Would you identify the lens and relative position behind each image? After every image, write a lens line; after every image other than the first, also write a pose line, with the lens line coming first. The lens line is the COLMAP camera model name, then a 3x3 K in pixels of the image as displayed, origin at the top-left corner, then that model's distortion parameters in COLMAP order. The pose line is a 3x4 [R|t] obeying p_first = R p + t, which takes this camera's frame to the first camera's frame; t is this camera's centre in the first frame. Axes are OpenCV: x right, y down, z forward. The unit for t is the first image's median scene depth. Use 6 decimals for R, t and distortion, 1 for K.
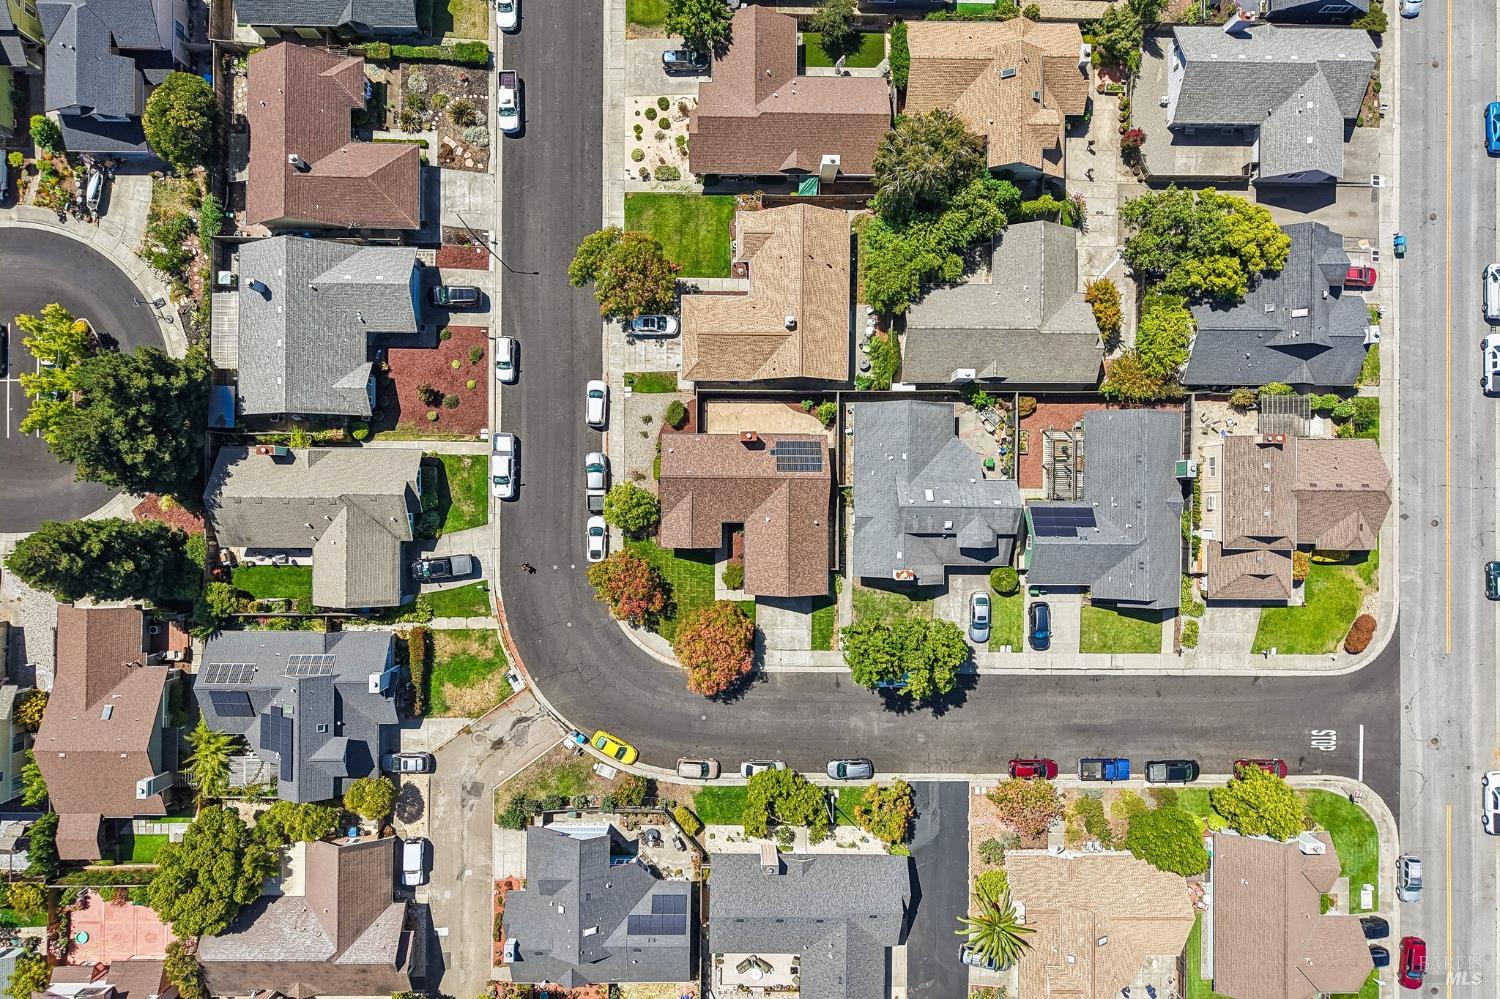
lens RADIAL K [[1004.0, 0, 750.1], [0, 1004.0, 495.1], [0, 0, 1]] dist [0.034742, -0.037882]
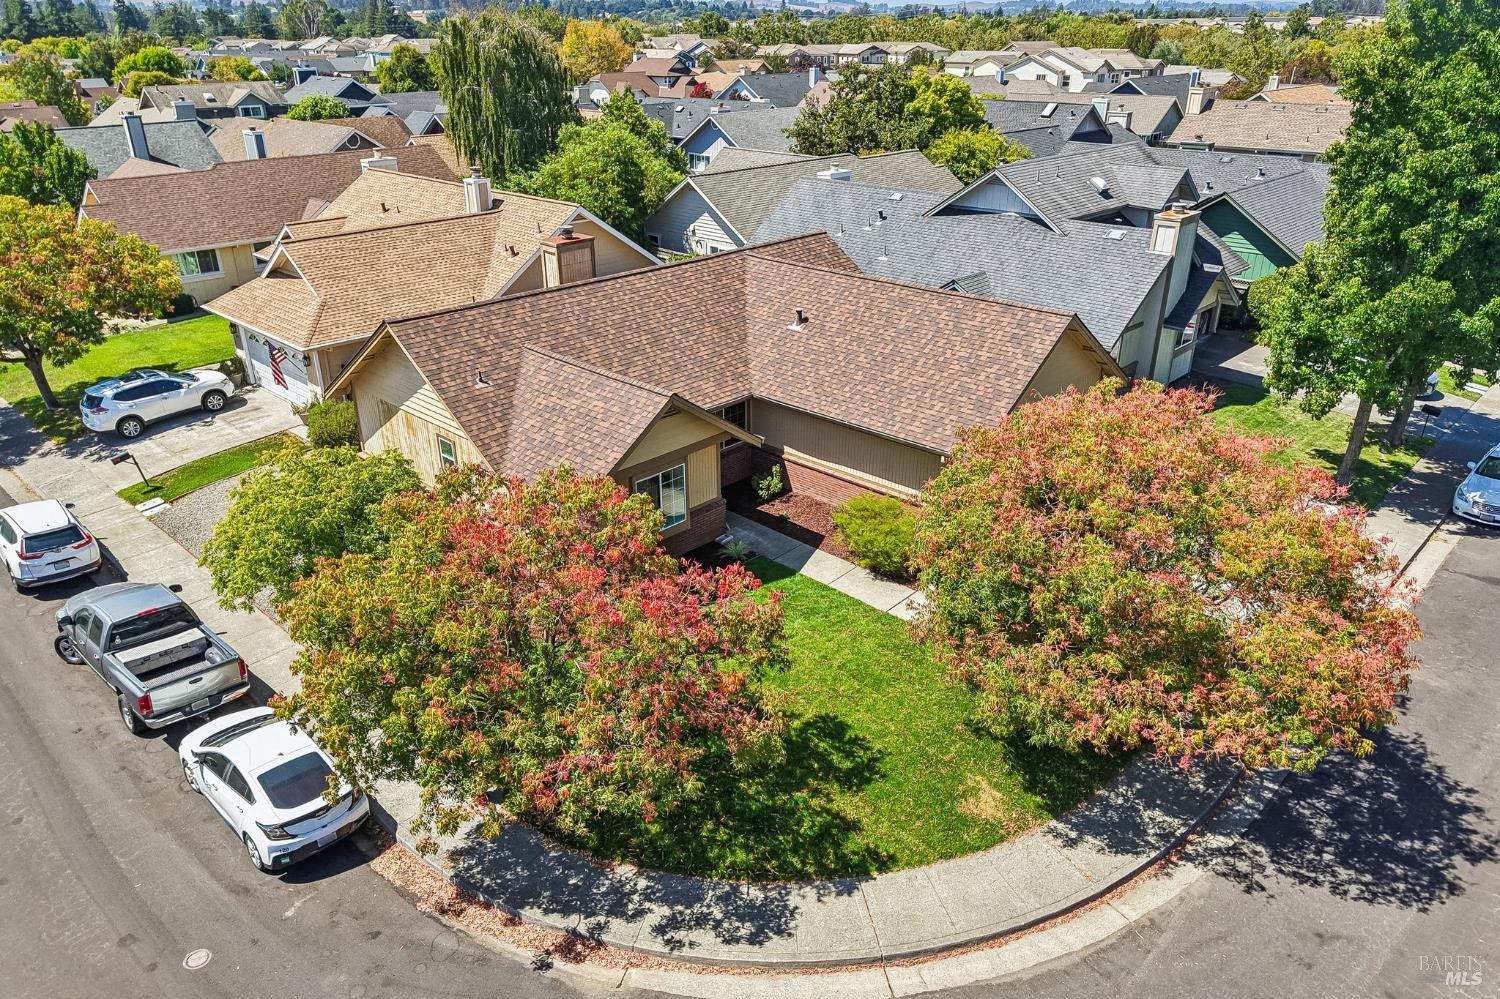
lens RADIAL K [[1027.0, 0, 753.6], [0, 1027.0, 500.4], [0, 0, 1]] dist [0.005069, -0.007308]
pose [[0.682366, -0.333826, 0.650336, -0.196994], [0.730907, 0.296559, -0.614677, 0.206815], [0.012332, 0.894770, 0.446357, 0.873742]]
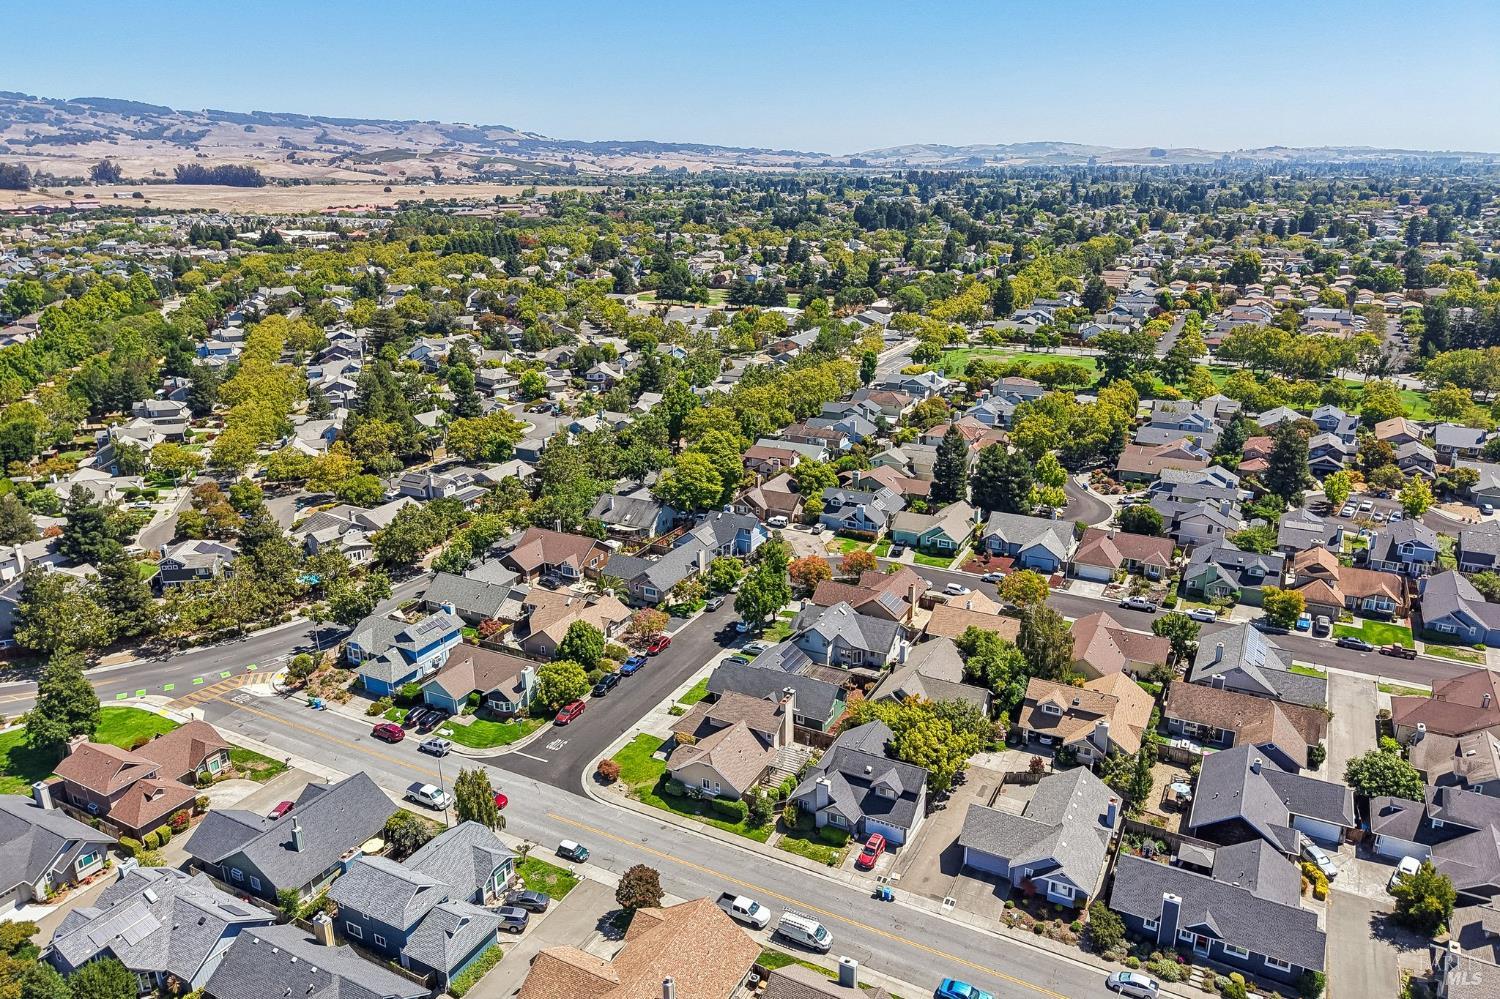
lens RADIAL K [[1027.0, 0, 753.6], [0, 1027.0, 500.4], [0, 0, 1]] dist [0.005069, -0.007308]
pose [[-0.456799, 0.256358, -0.851831, 1.567228], [-0.889542, -0.124079, 0.439681, -0.562552], [0.007021, 0.958585, 0.284720, 0.309656]]
